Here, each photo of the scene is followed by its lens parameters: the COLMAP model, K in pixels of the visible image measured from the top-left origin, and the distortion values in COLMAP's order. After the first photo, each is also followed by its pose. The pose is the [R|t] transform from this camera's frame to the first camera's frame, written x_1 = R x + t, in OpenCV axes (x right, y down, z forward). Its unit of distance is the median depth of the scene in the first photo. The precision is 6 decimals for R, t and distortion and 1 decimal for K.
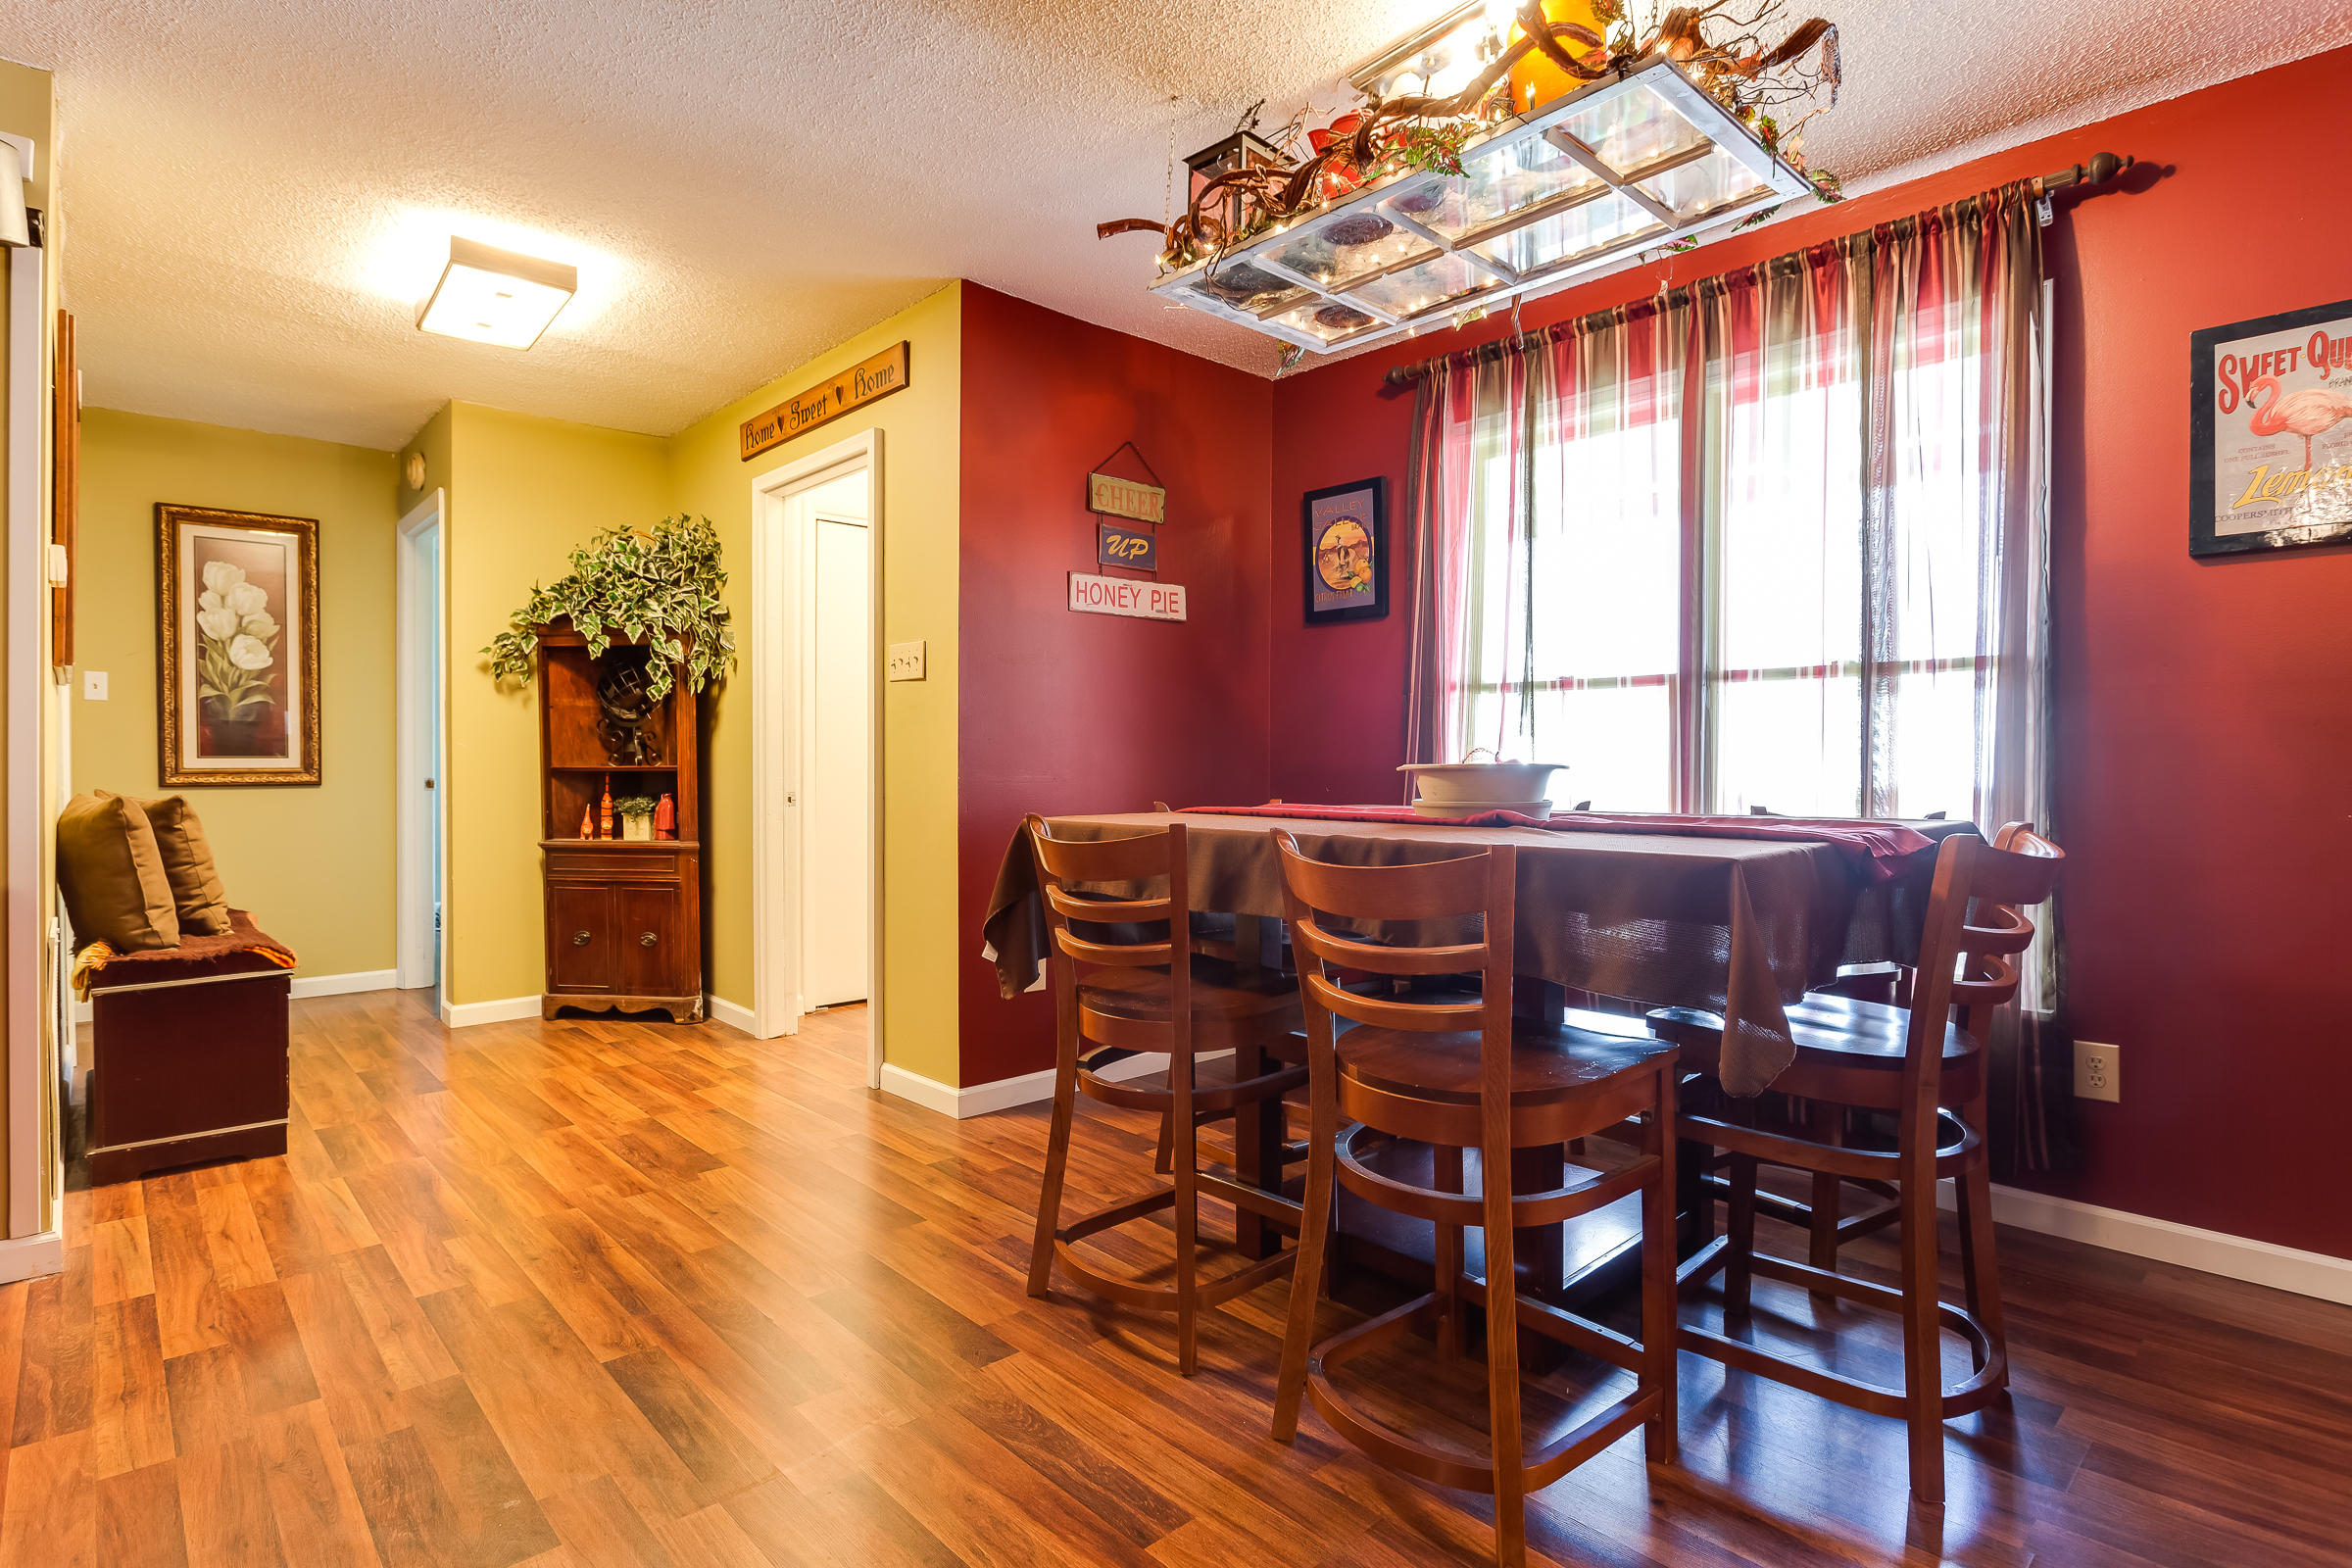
lens RADIAL K [[1165.8, 0, 1165.5], [0, 1165.8, 764.4], [0, 0, 1]] dist [-0.004714, -0.000799]
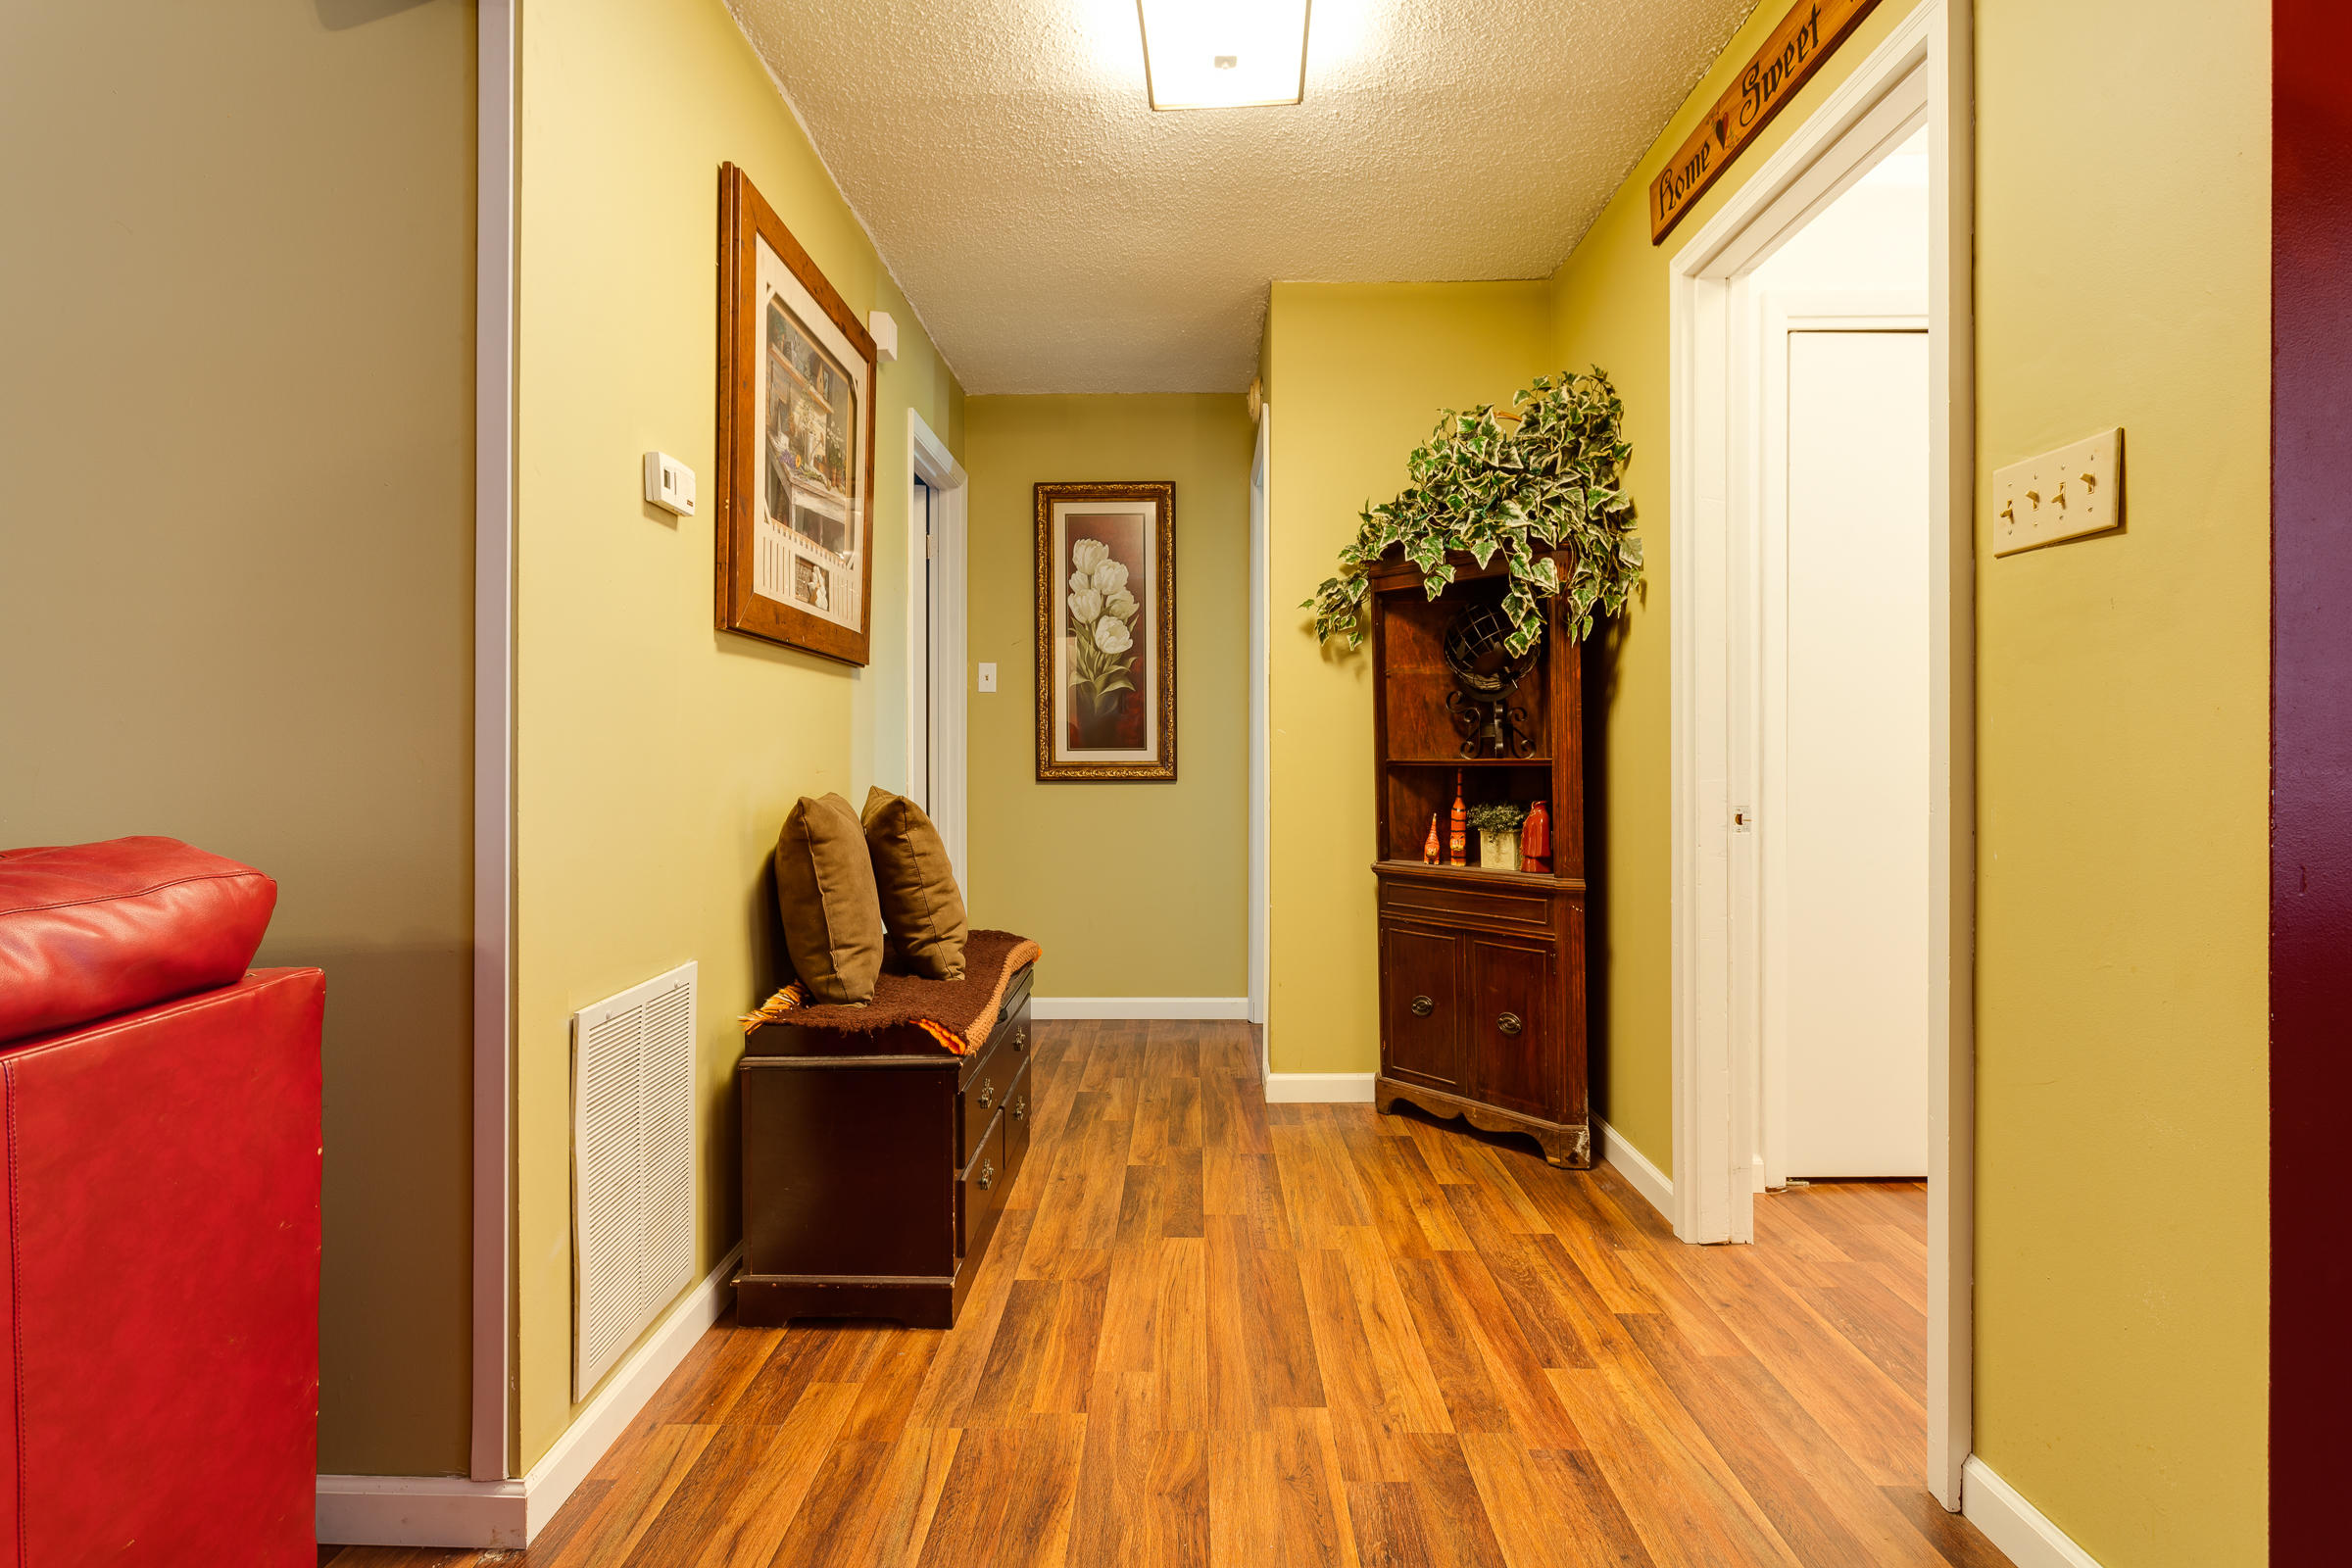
lens RADIAL K [[1165.8, 0, 1165.5], [0, 1165.8, 764.4], [0, 0, 1]] dist [-0.004714, -0.000799]
pose [[0.719107, 0.002788, -0.694894, -0.128339], [0.001204, 0.999985, 0.005258, 0.000874], [0.694898, -0.004618, 0.719093, 0.394954]]
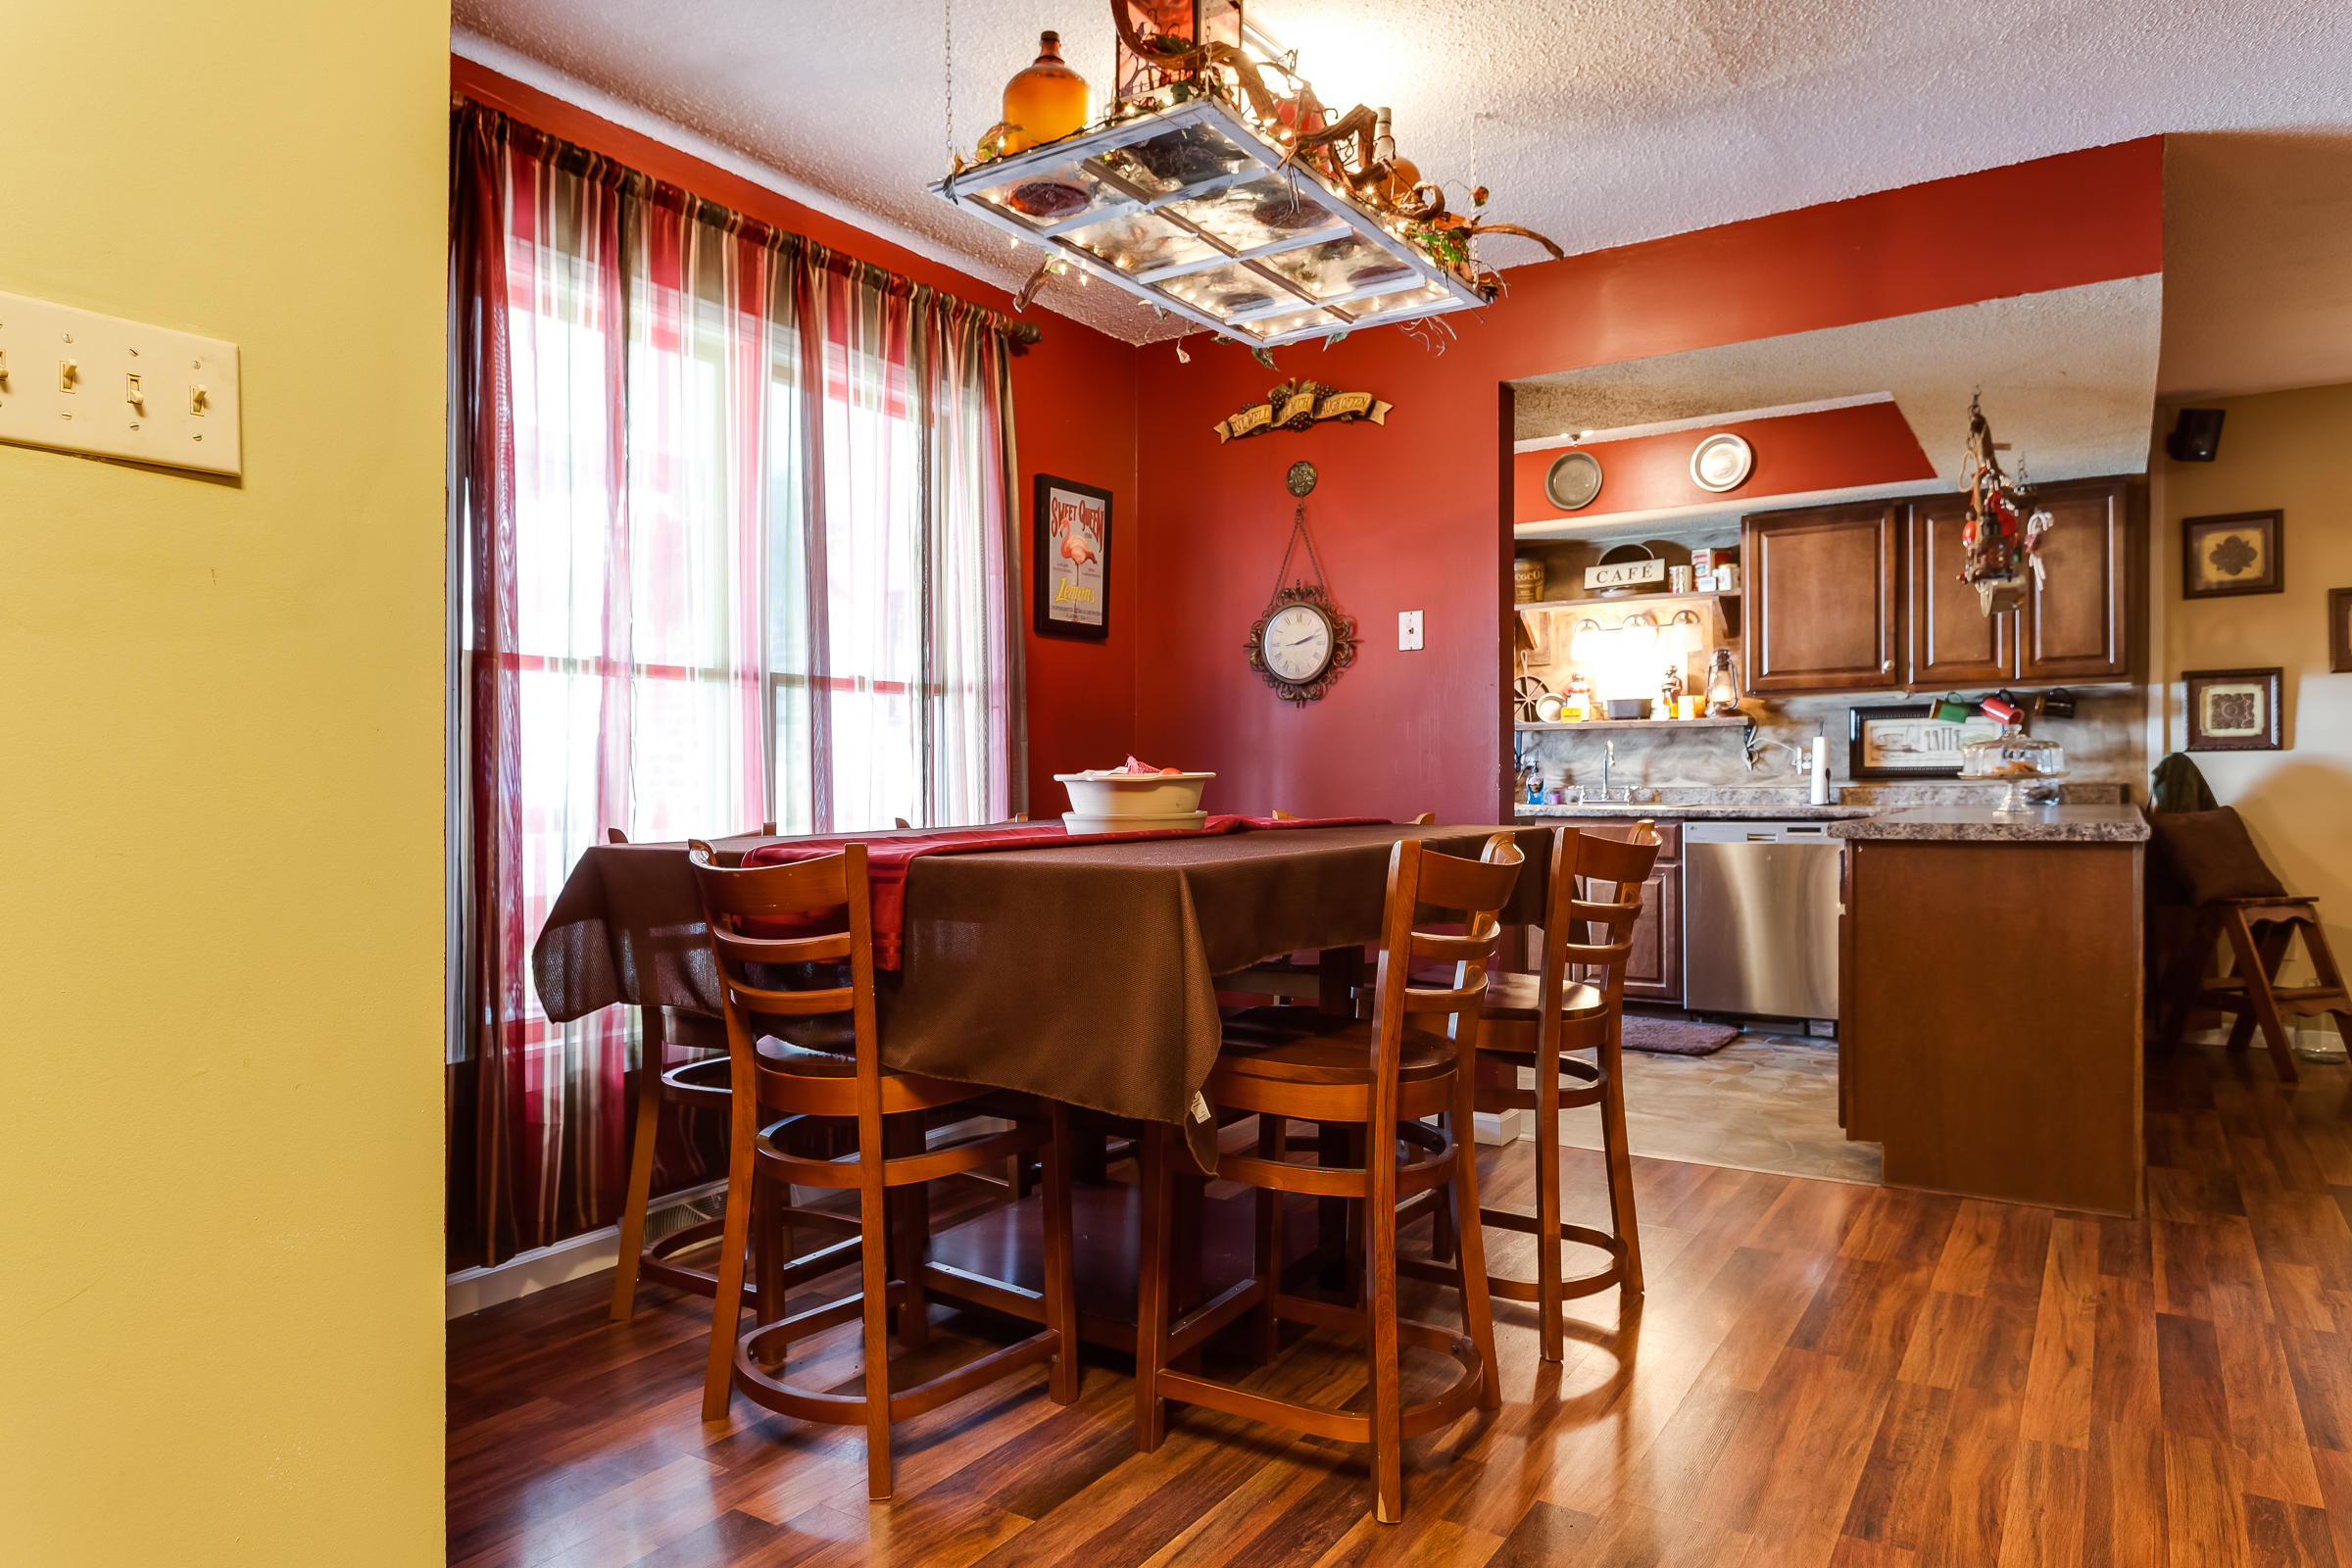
lens RADIAL K [[1526.2, 0, 1109.4], [0, 1526.2, 789.0], [0, 0, 1]] dist [-0.003090, -0.003244]
pose [[-0.244486, -0.006127, 0.969634, -0.456618], [0.011650, 0.999889, 0.009256, 0.000592], [-0.969583, 0.013559, -0.244387, 0.655632]]
